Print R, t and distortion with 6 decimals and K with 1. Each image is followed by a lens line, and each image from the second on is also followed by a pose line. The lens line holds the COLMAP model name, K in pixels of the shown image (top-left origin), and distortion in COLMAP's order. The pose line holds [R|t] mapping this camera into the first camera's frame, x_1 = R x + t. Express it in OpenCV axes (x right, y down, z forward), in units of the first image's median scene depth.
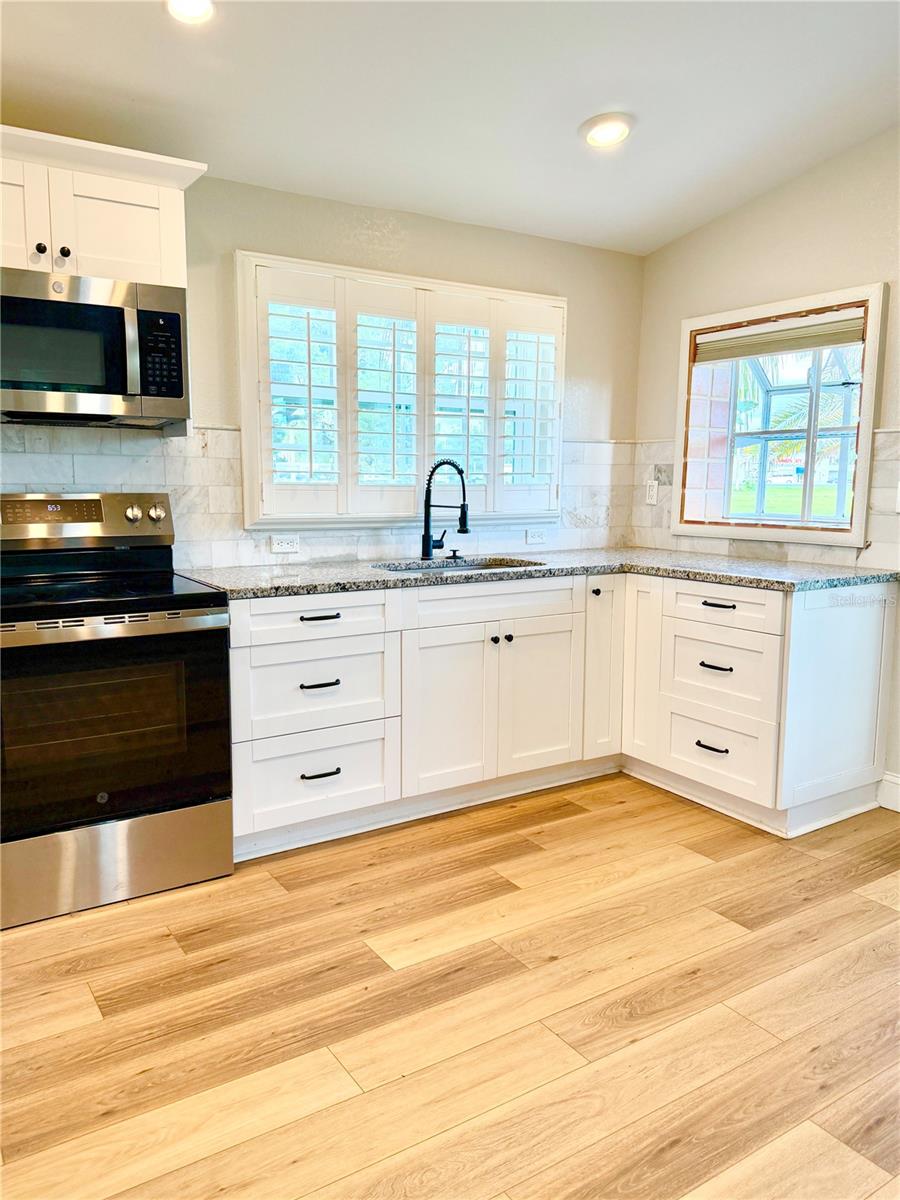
lens RADIAL K [[884.5, 0, 452.3], [0, 884.5, 605.8], [0, 0, 1]] dist [0.162898, -0.310037]
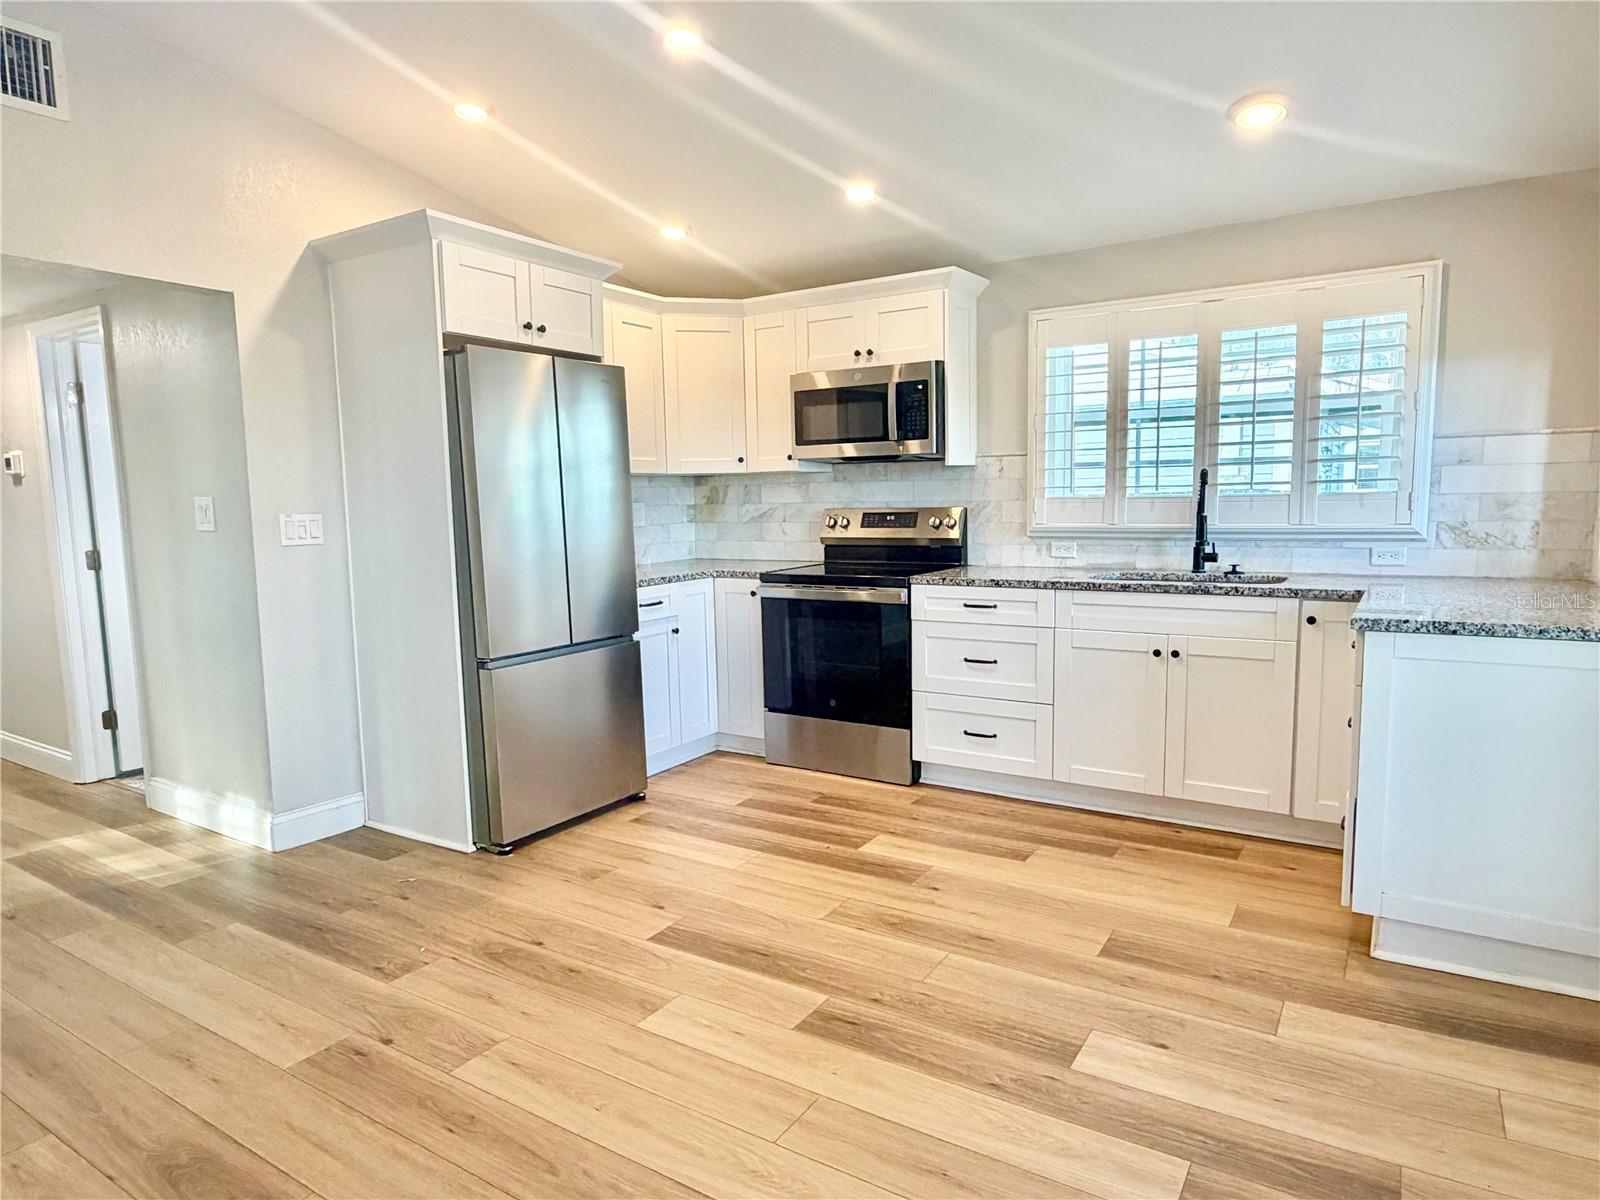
lens RADIAL K [[955.8, 0, 802.8], [0, 955.8, 608.9], [0, 0, 1]] dist [-0.001962, 0.002242]
pose [[0.410931, 0.091814, -0.907031, 0.824237], [-0.109700, 0.992667, 0.050783, -0.020213], [0.905042, 0.078633, 0.417990, 0.191673]]
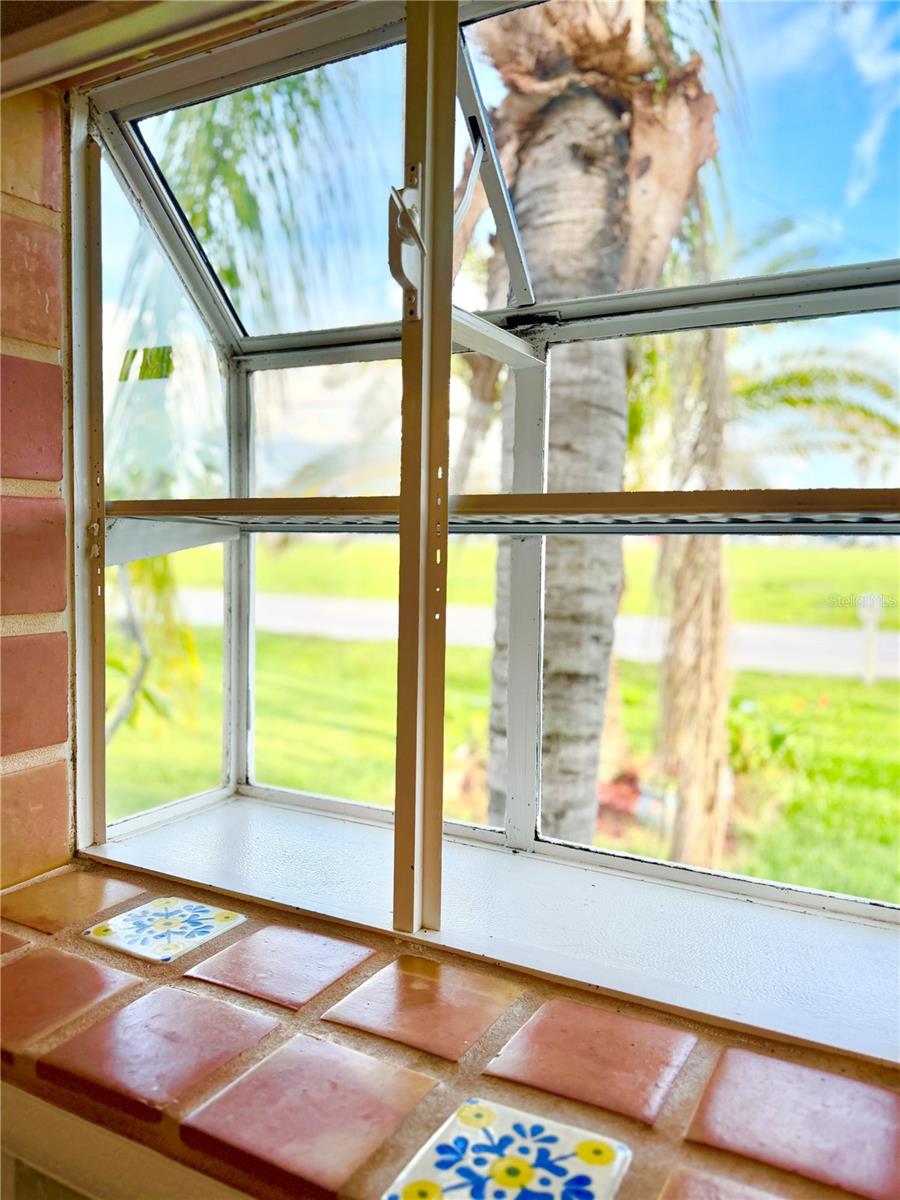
lens RADIAL K [[884.5, 0, 452.3], [0, 884.5, 605.8], [0, 0, 1]] dist [0.162898, -0.310037]
pose [[0.877787, -0.021038, 0.478589, 0.355684], [0.055699, 0.996742, -0.058343, -0.184068], [-0.475802, 0.077869, 0.876099, 0.951901]]
